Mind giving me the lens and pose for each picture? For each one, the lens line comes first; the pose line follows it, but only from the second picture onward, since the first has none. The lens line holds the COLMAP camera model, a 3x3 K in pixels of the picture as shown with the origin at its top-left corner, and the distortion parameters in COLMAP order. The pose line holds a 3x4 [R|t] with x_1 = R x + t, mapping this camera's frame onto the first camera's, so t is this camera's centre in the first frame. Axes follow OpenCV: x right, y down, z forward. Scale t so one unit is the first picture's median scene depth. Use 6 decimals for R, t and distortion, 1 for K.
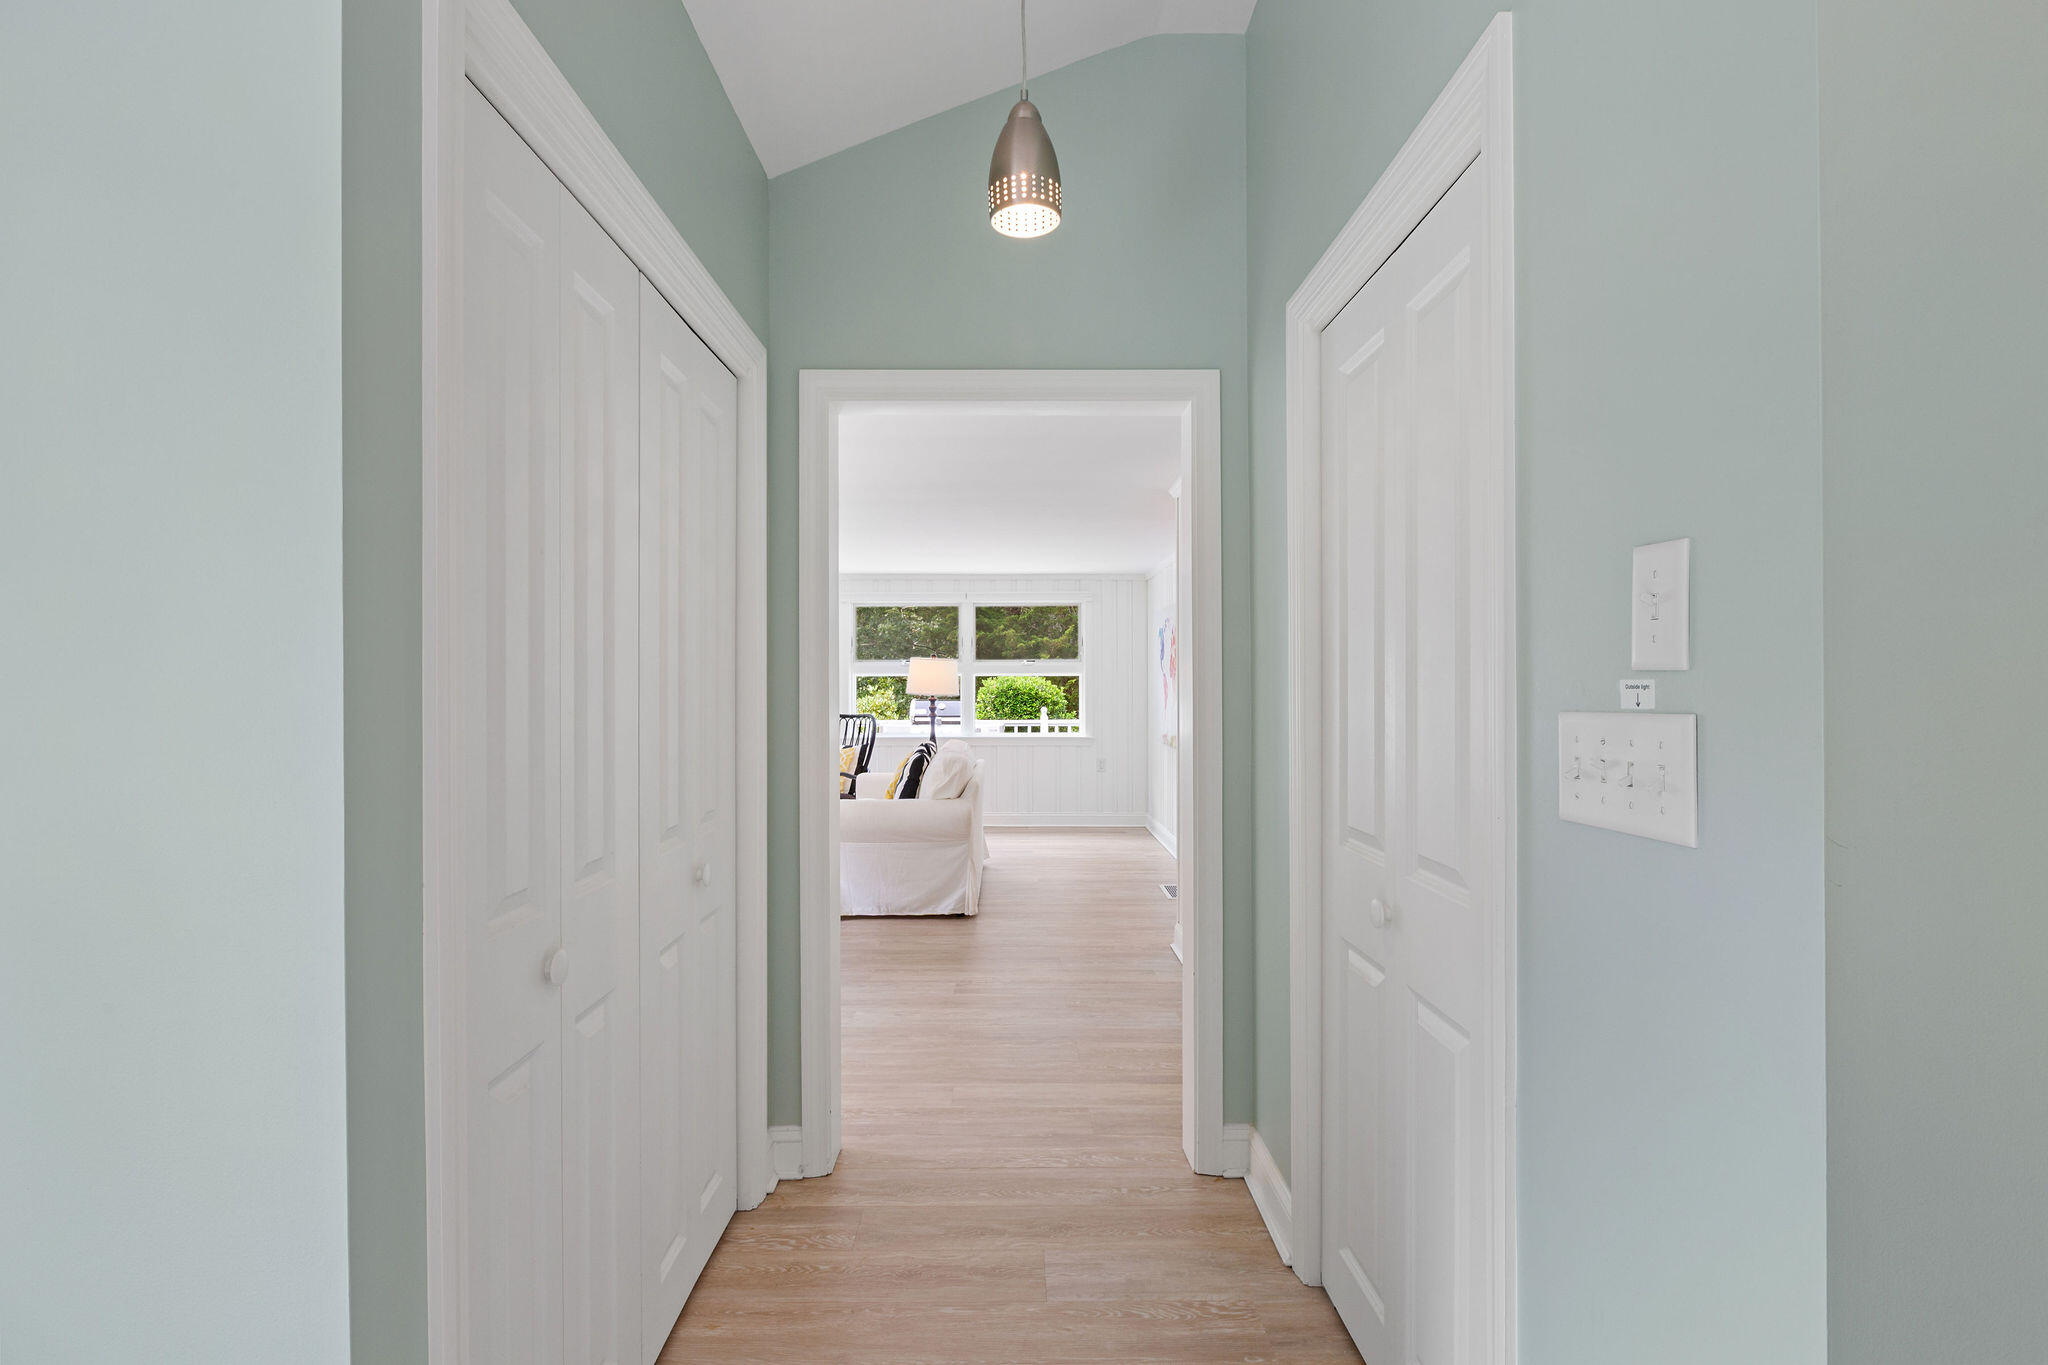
lens RADIAL K [[961.1, 0, 1010.8], [0, 961.1, 688.6], [0, 0, 1]] dist [-0.004085, -0.000485]
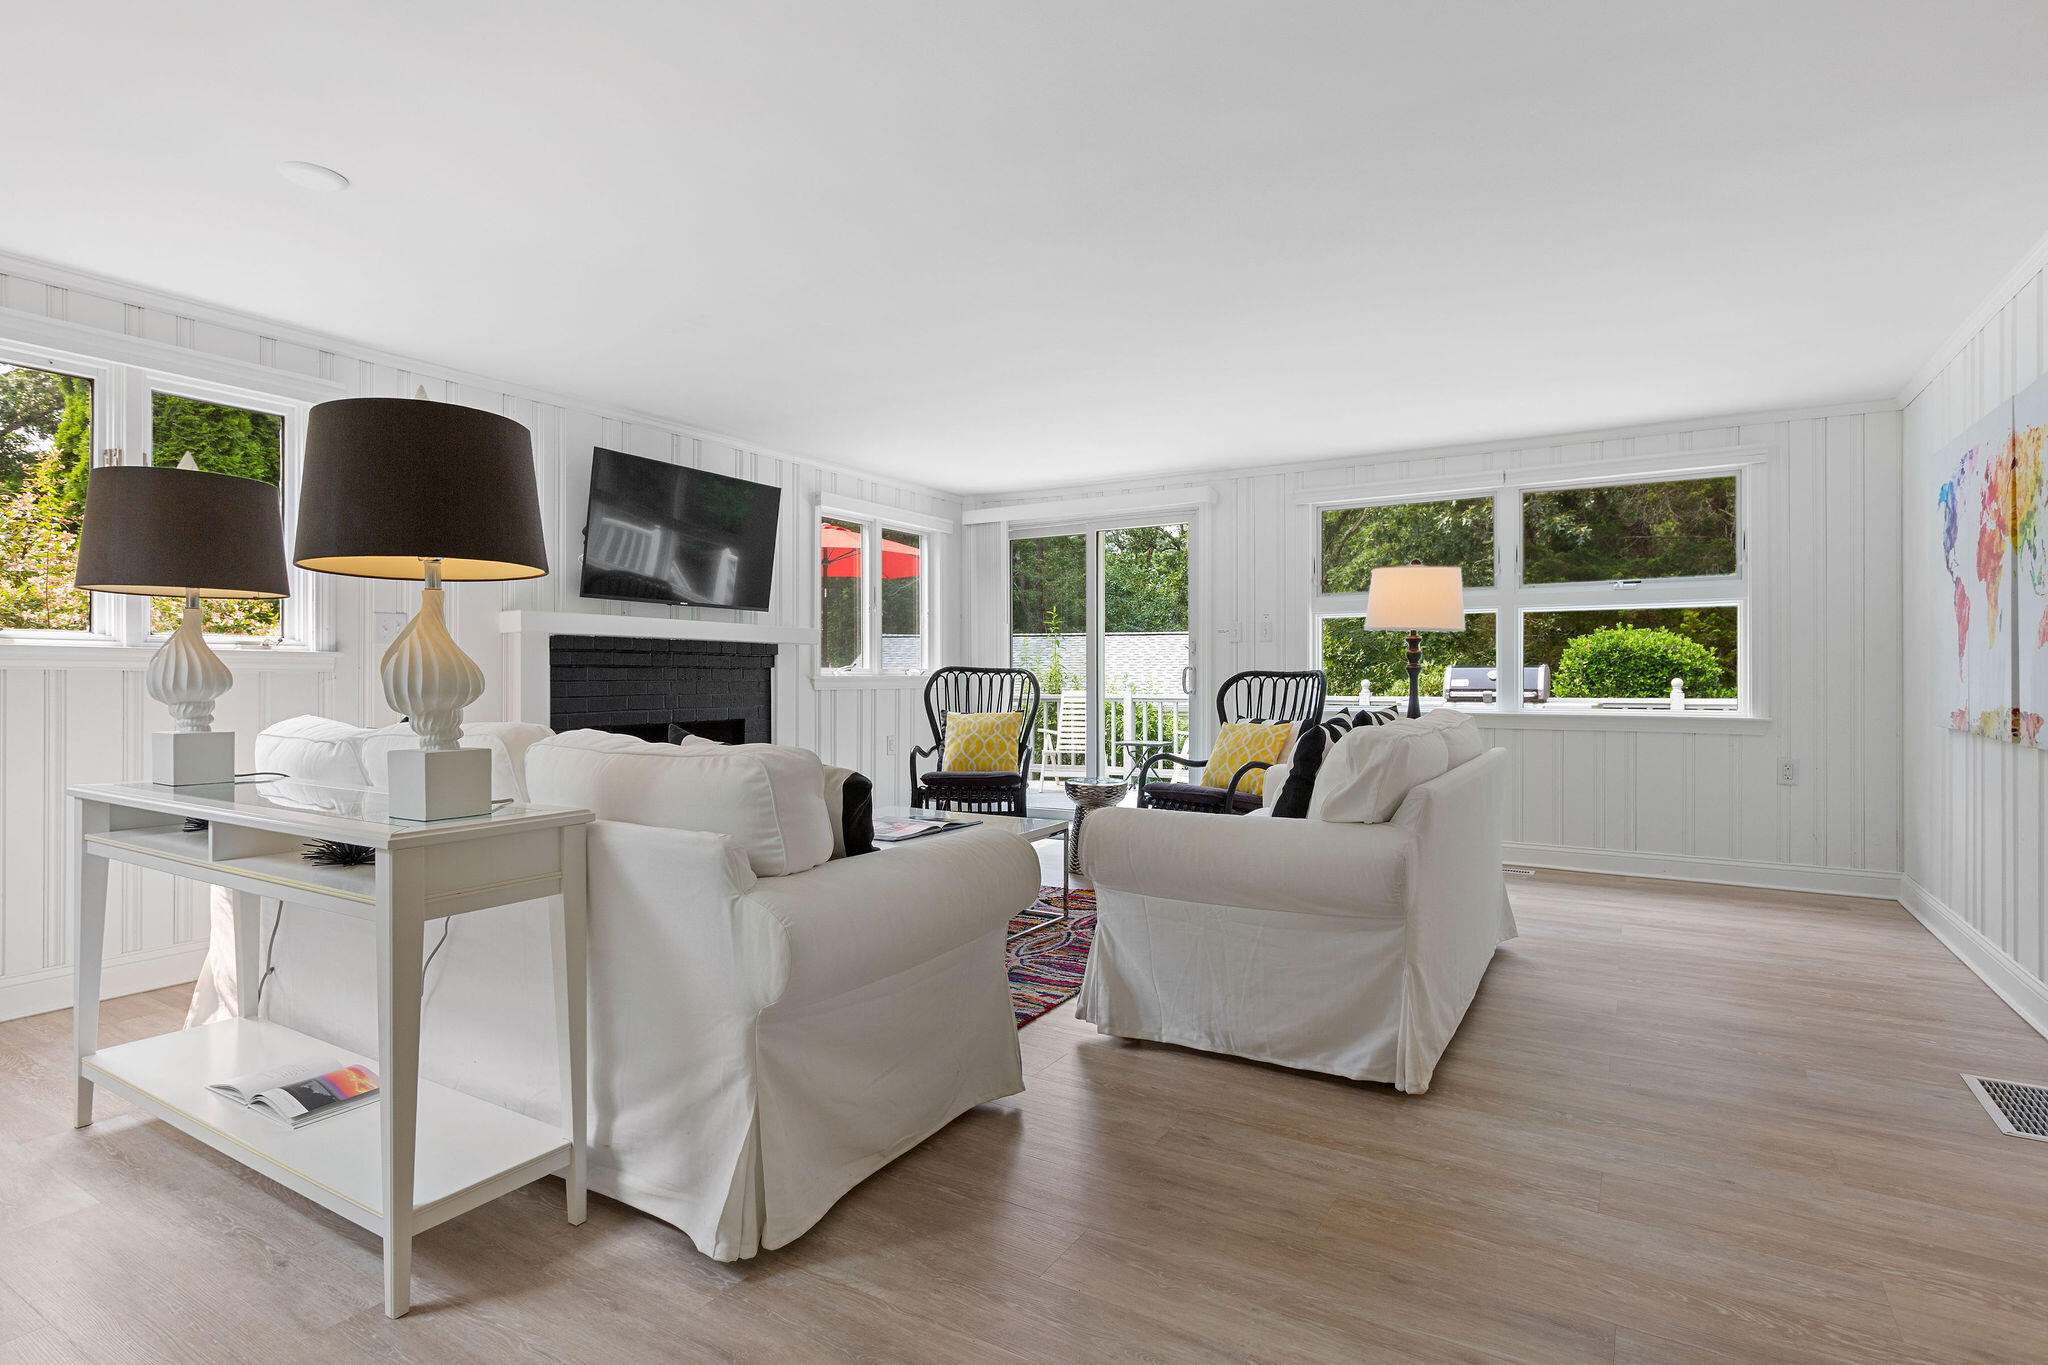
lens RADIAL K [[1021.9, 0, 1019.6], [0, 1021.9, 678.9], [0, 0, 1]] dist [0.001857, 0.000280]
pose [[0.850318, 0.000429, -0.526268, 0.031717], [0.000734, 0.999998, 0.002002, 0.027301], [0.526268, -0.002088, 0.850316, 0.305246]]
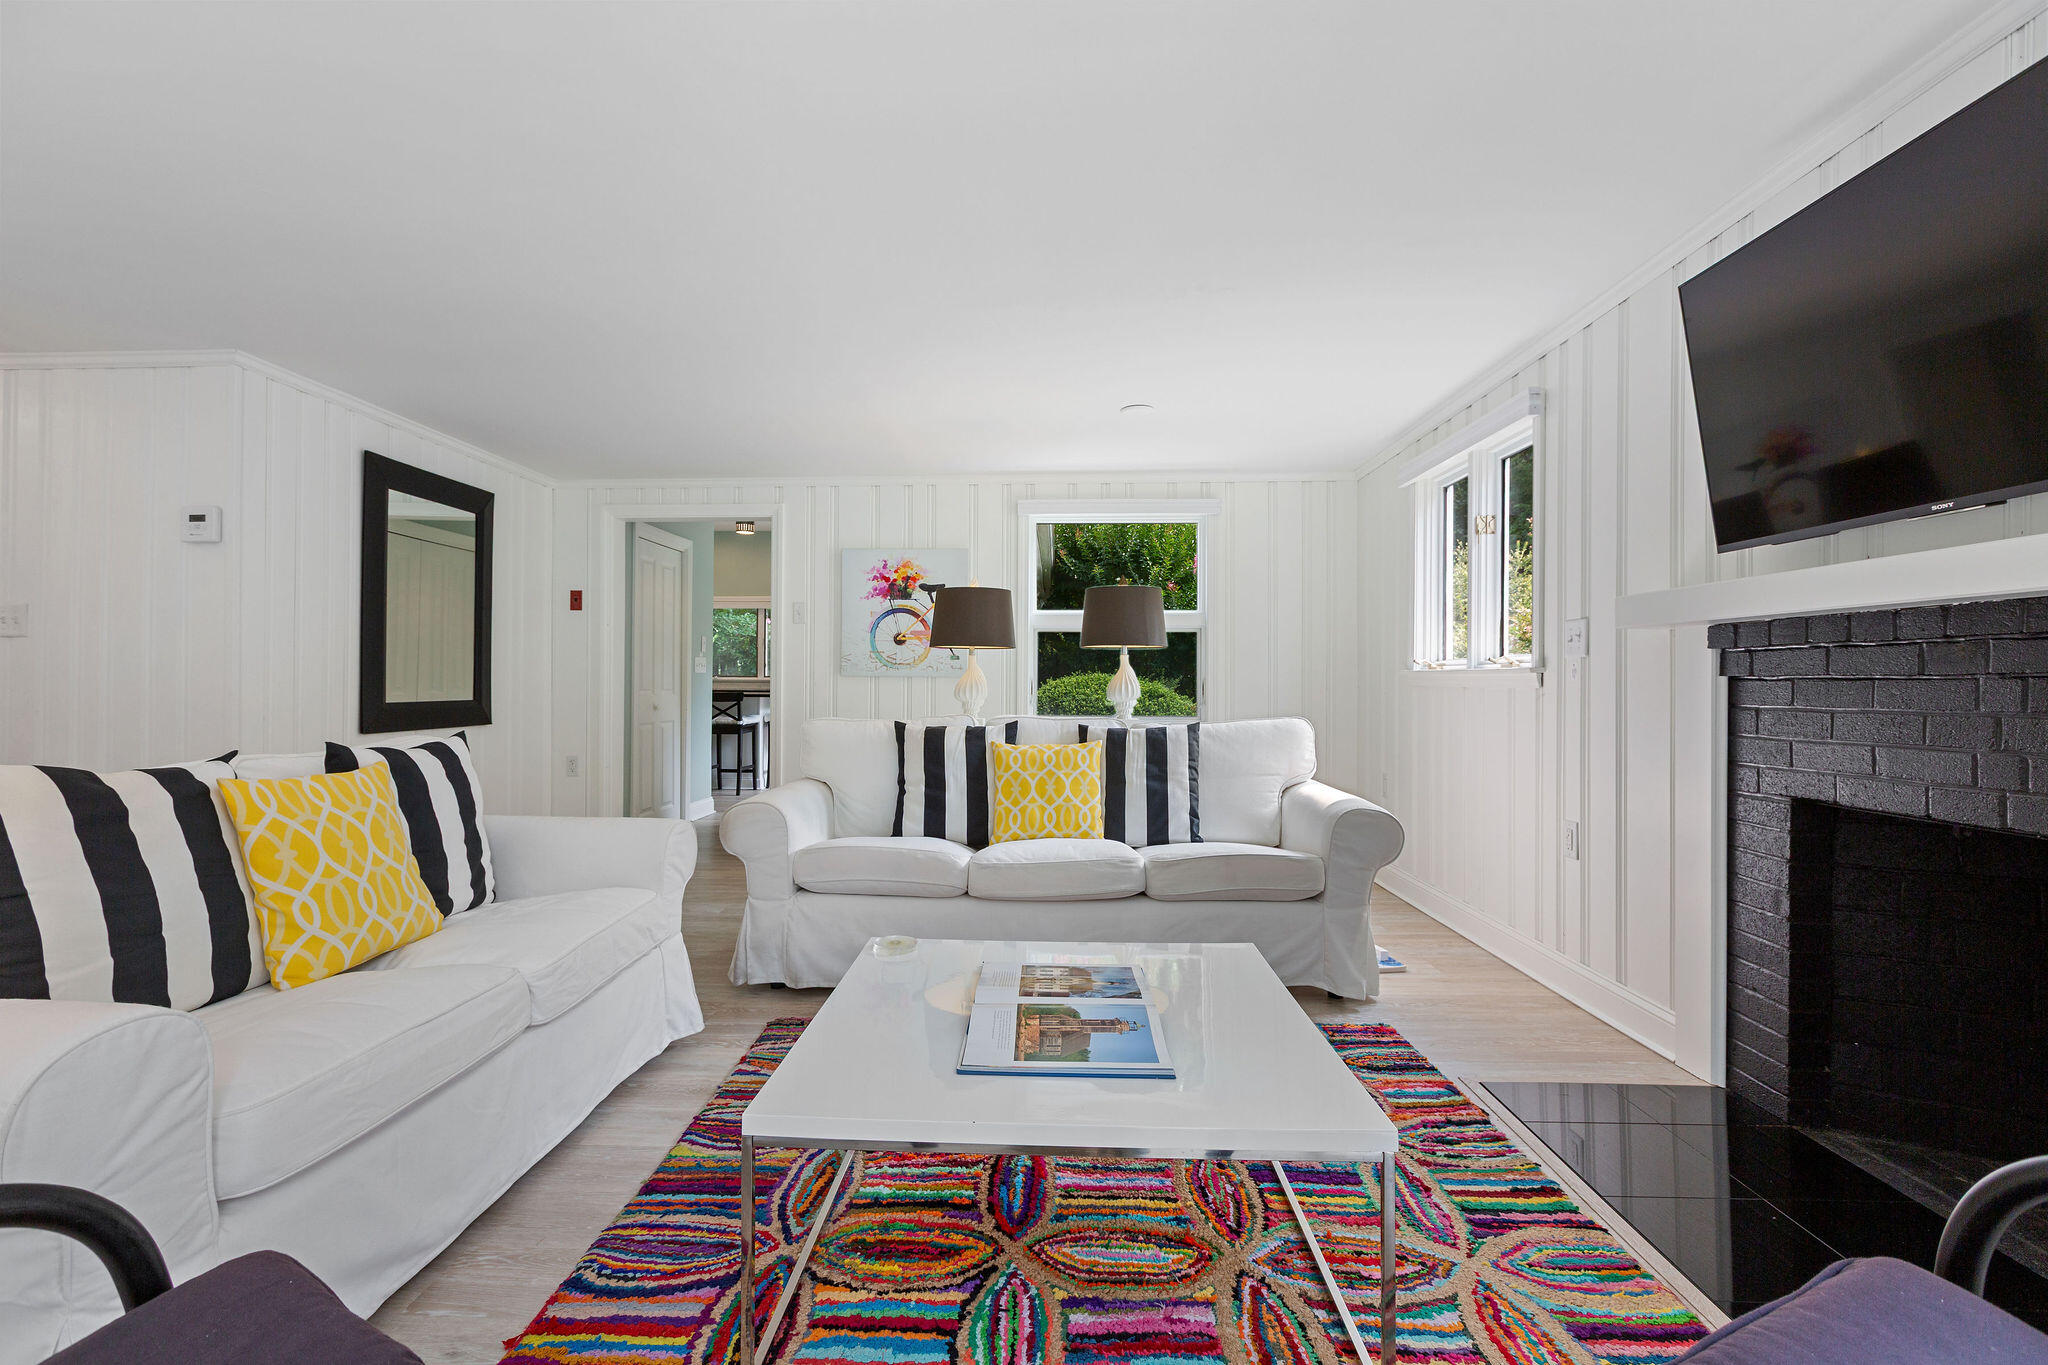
lens RADIAL K [[921.6, 0, 1009.4], [0, 921.6, 681.8], [0, 0, 1]] dist [0.006358, -0.002252]
pose [[-0.998786, -0.005264, 0.048985, -0.257296], [-0.005139, 0.999983, 0.002681, 0.022552], [-0.048999, 0.002426, -0.998796, 0.922994]]
